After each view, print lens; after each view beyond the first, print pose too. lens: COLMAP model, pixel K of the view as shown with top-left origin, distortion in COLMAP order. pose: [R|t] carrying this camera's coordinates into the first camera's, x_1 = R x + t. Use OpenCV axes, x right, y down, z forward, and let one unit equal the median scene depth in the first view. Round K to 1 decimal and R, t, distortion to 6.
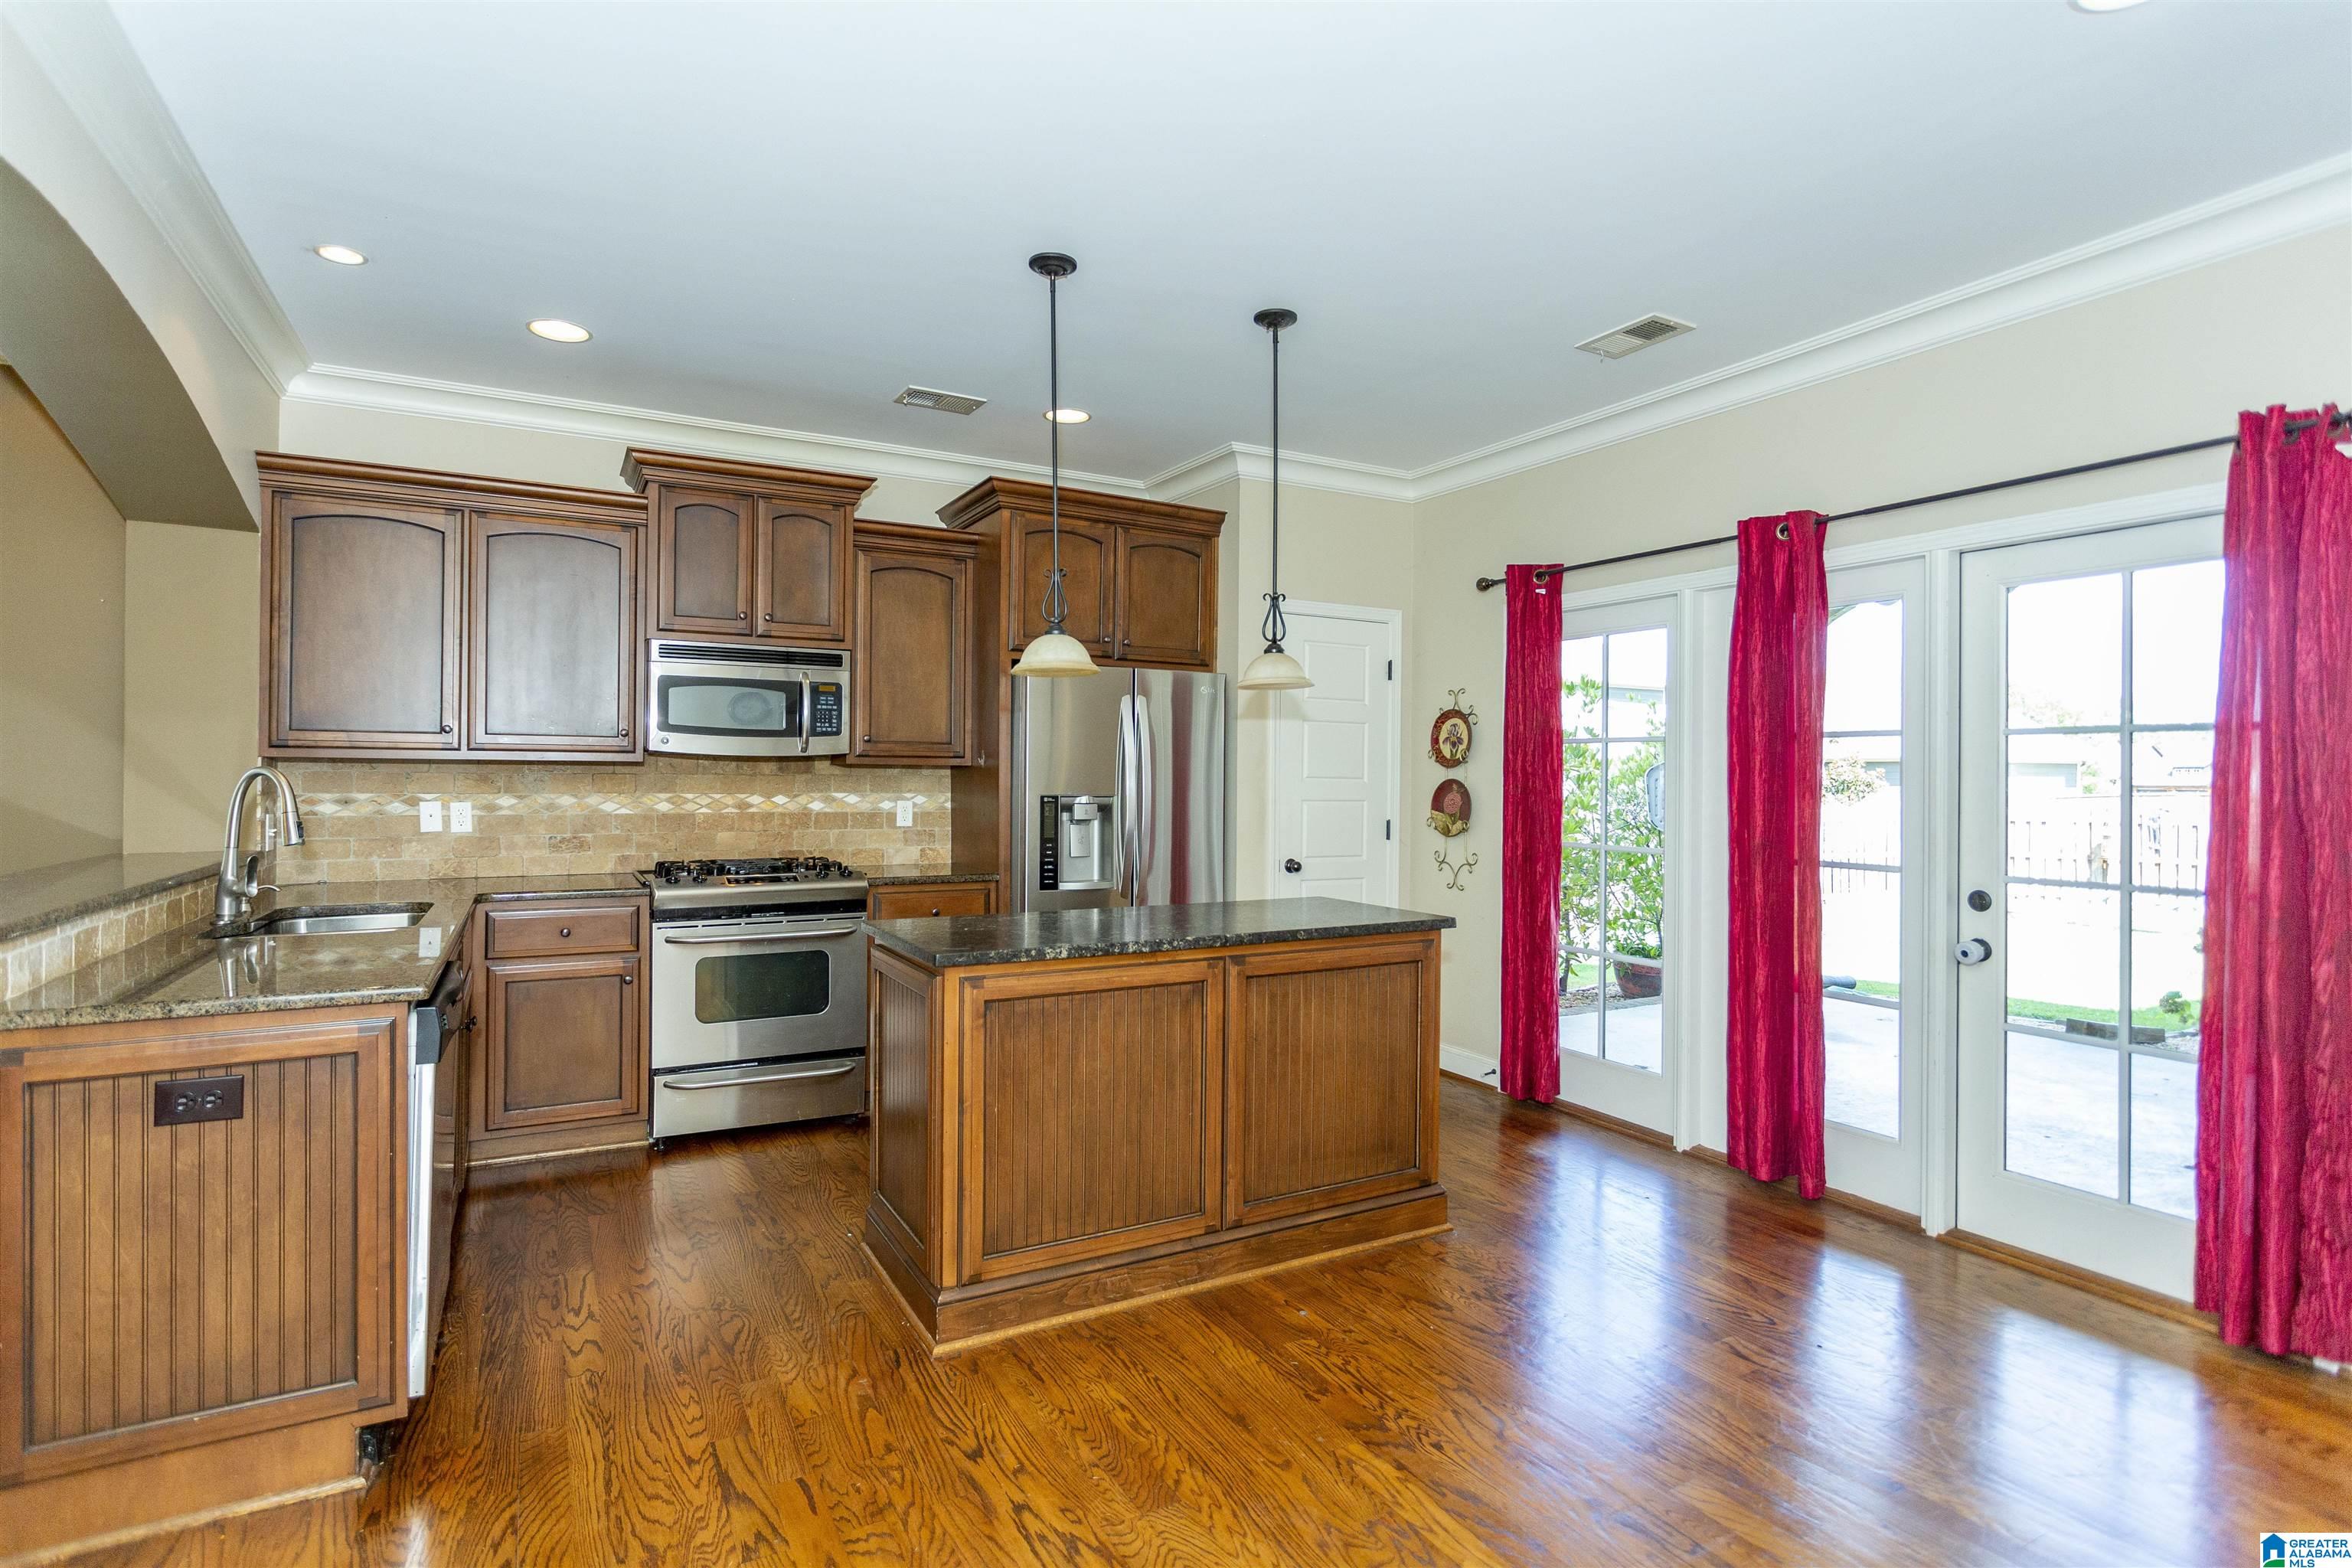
lens RADIAL K [[1182.1, 0, 1114.5], [0, 1182.1, 779.1], [0, 0, 1]] dist [-0.007331, 0.000056]
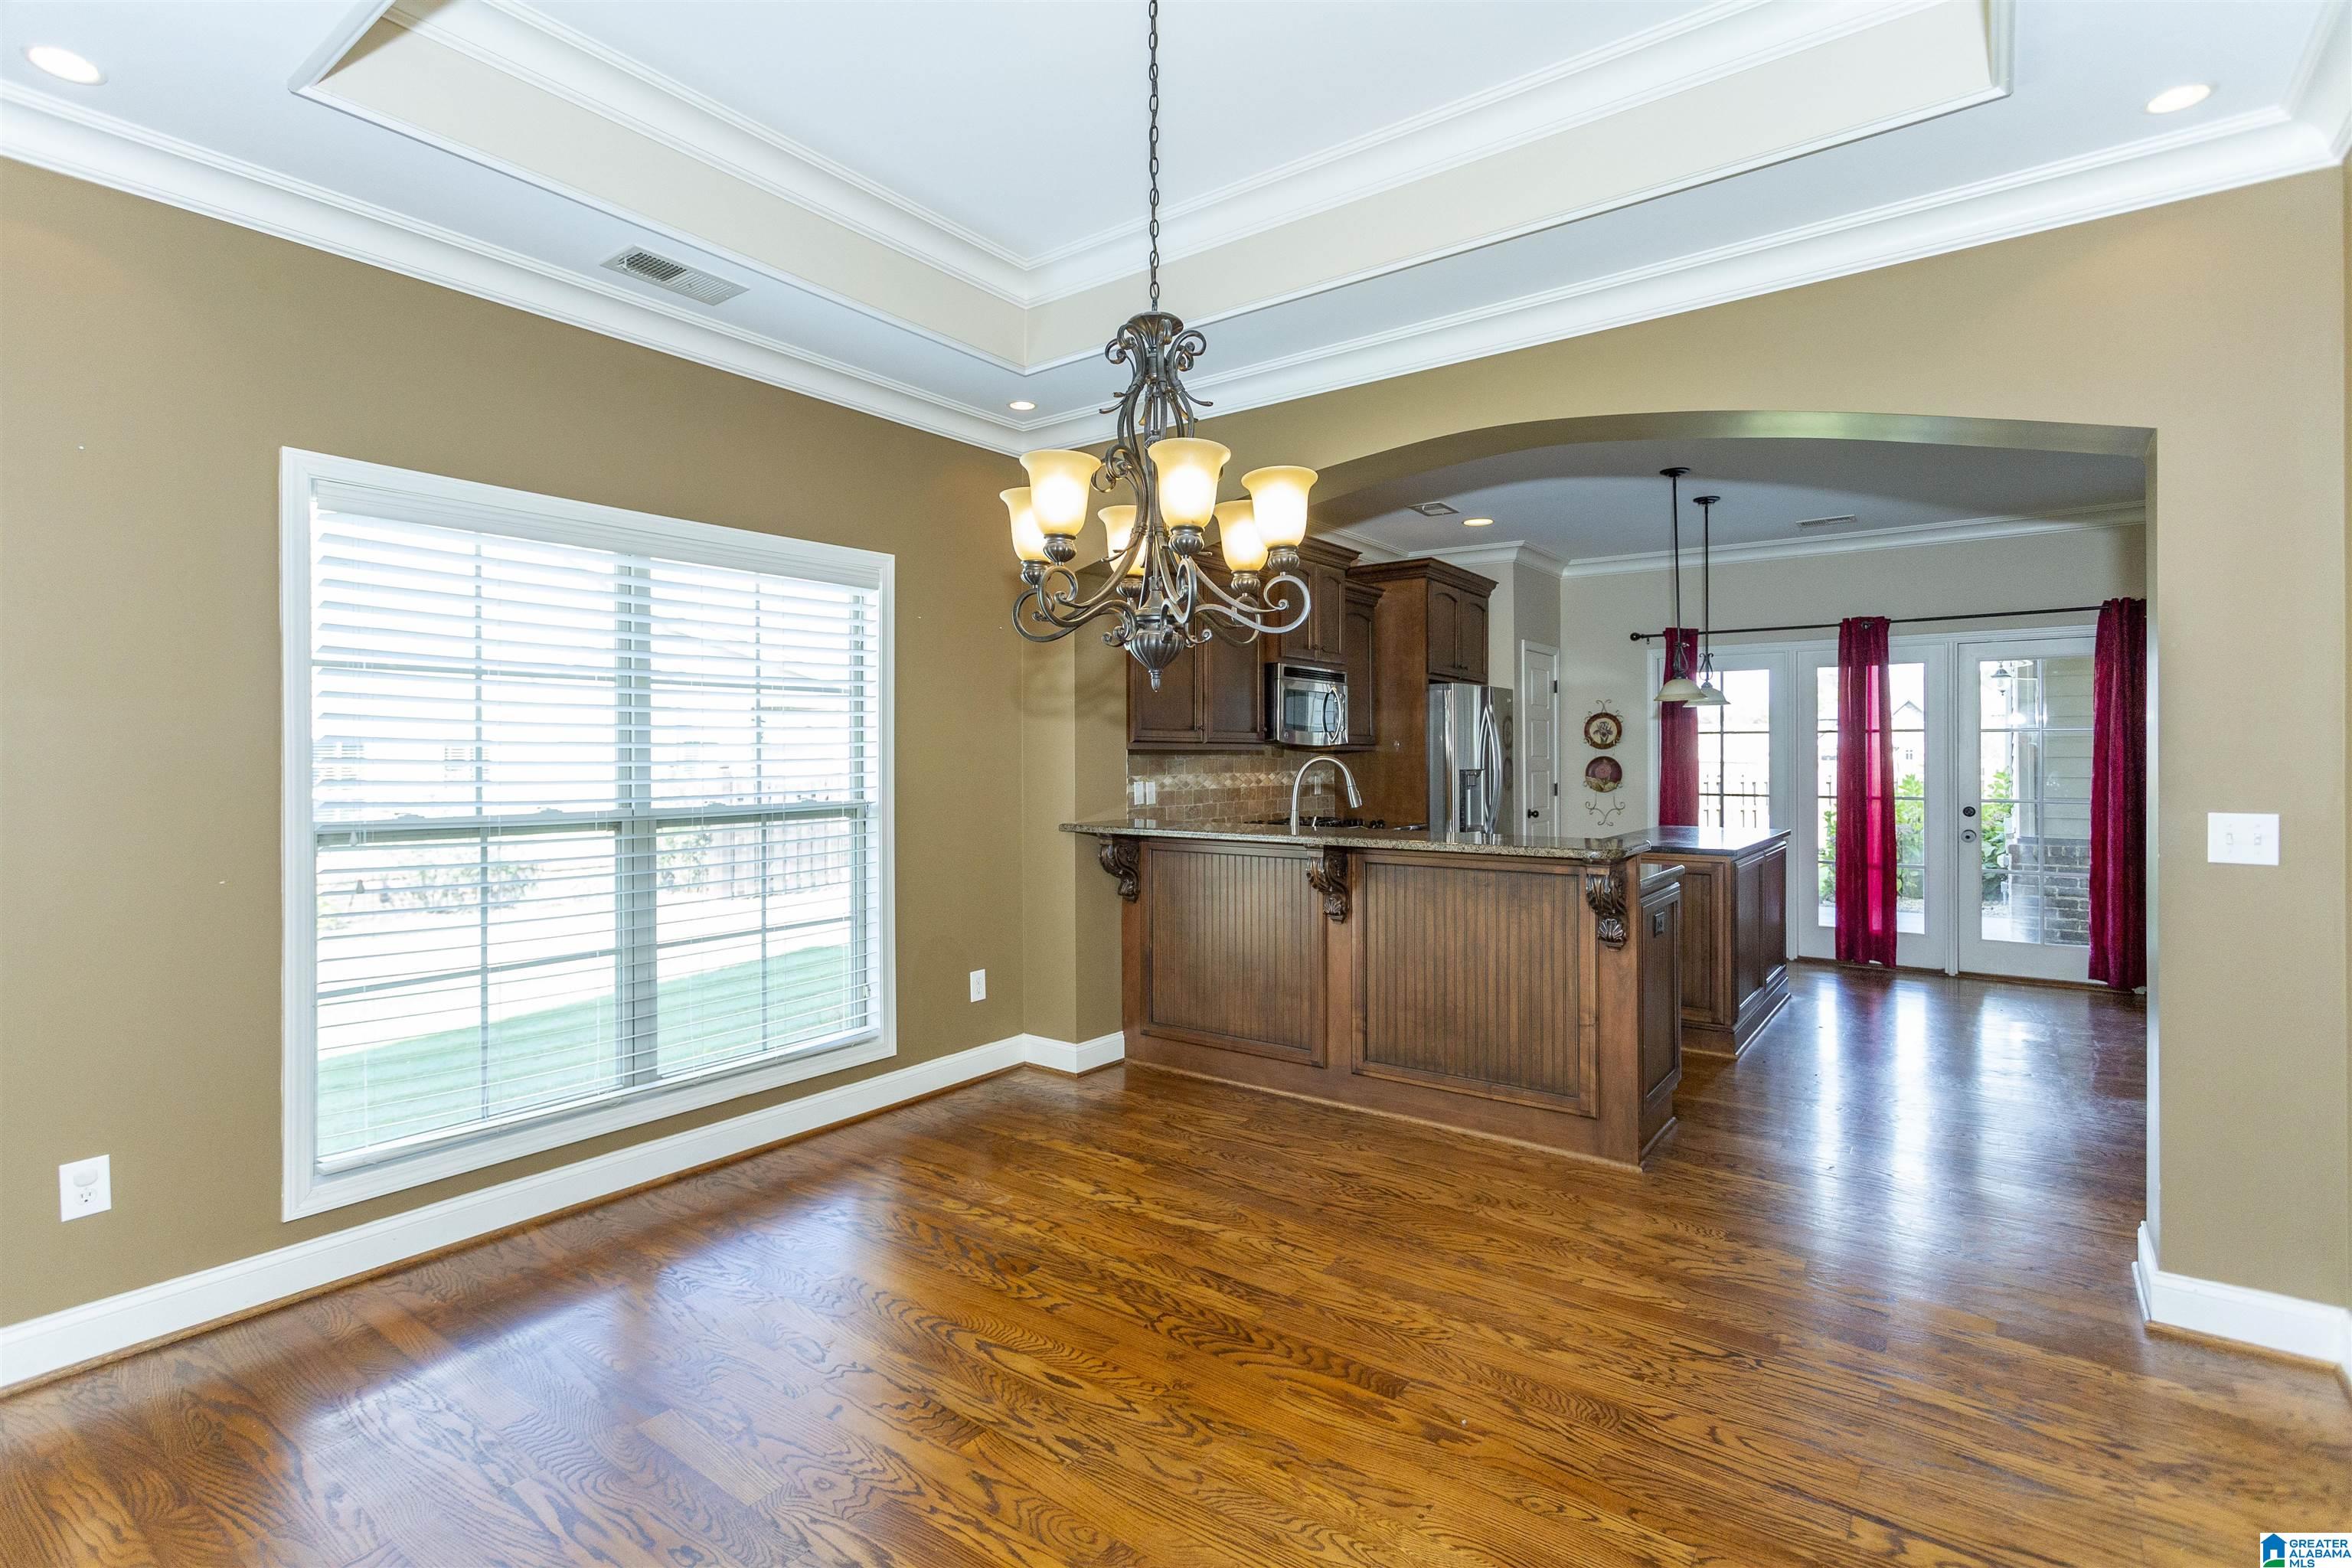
lens RADIAL K [[1136.7, 0, 1143.4], [0, 1136.7, 747.8], [0, 0, 1]] dist [0.002244, 0.001003]
pose [[0.901003, -0.007626, 0.433745, -1.072003], [0.011563, 0.999912, -0.006439, -0.009879], [-0.433658, 0.010816, 0.901013, -0.134372]]
